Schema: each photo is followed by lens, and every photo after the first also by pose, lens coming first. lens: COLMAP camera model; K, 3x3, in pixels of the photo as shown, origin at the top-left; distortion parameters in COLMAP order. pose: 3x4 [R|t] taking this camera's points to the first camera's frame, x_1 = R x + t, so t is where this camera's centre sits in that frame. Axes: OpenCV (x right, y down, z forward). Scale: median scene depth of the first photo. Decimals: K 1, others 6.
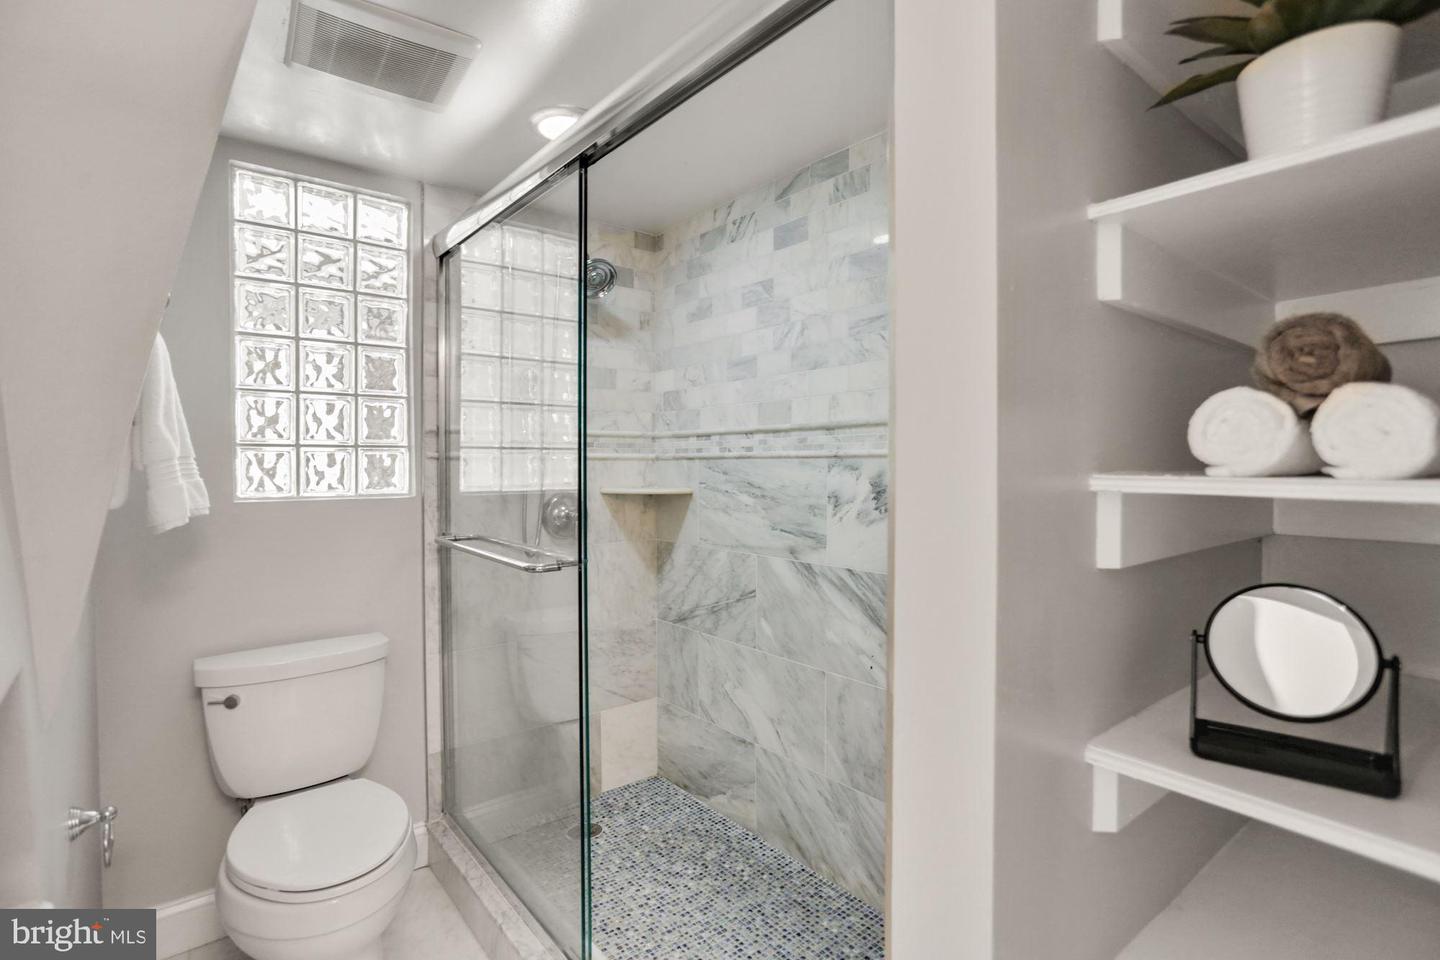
lens RADIAL K [[715.5, 0, 720.3], [0, 715.5, 468.0], [0, 0, 1]] dist [-0.053720, 0.034424]
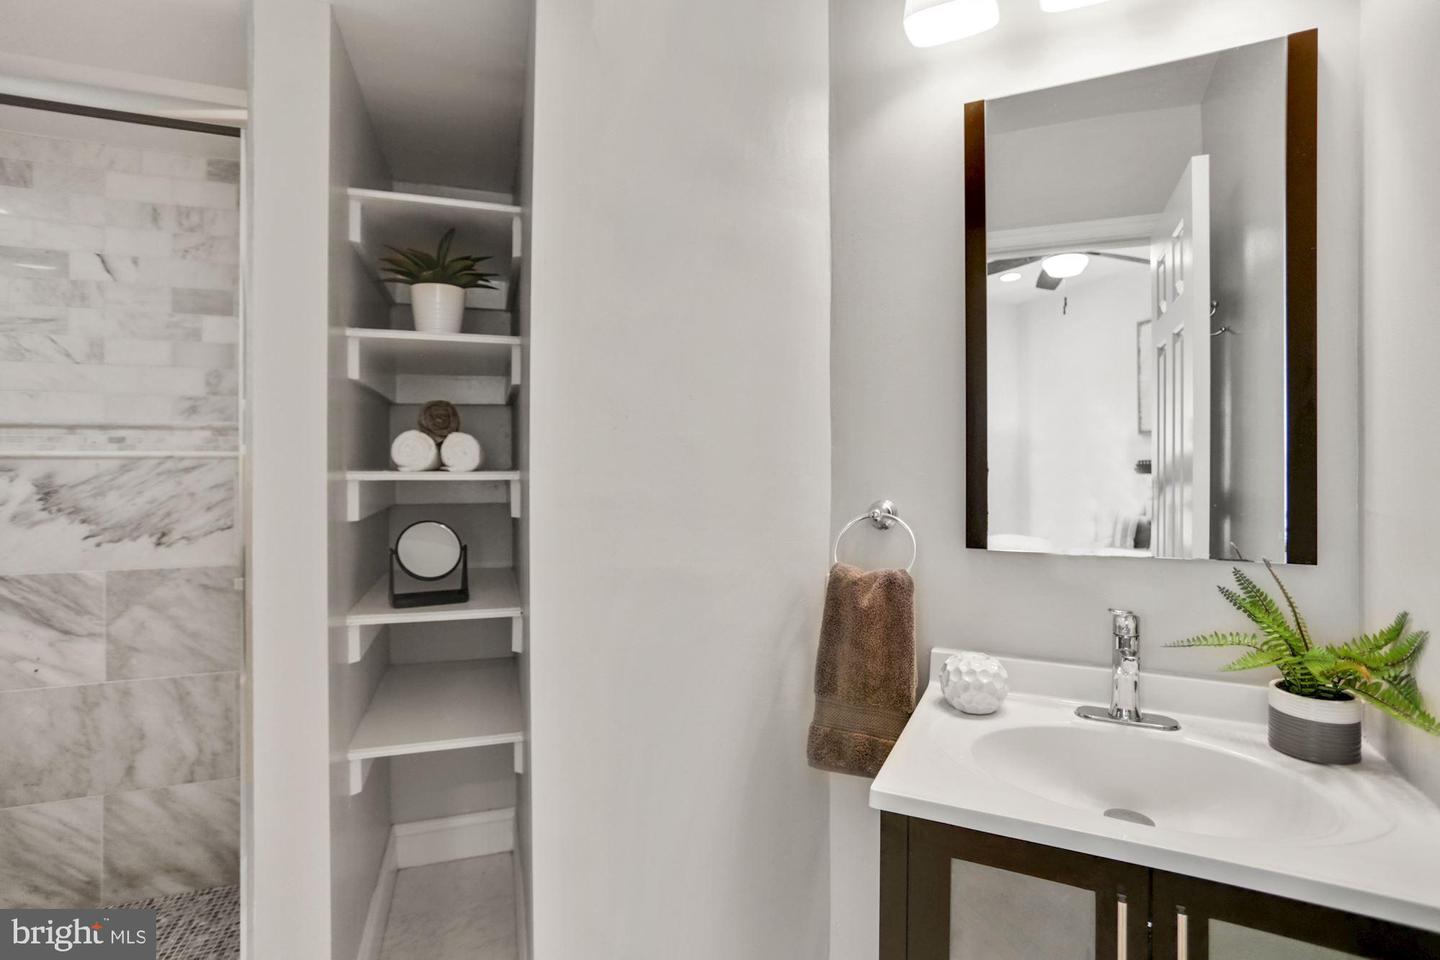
lens RADIAL K [[715.5, 0, 720.3], [0, 715.5, 468.0], [0, 0, 1]] dist [-0.053720, 0.034424]
pose [[0.369393, -0.004084, 0.929264, -0.859577], [0.004626, 0.999986, 0.002555, 0.000485], [-0.929262, 0.003355, 0.369407, -0.626842]]
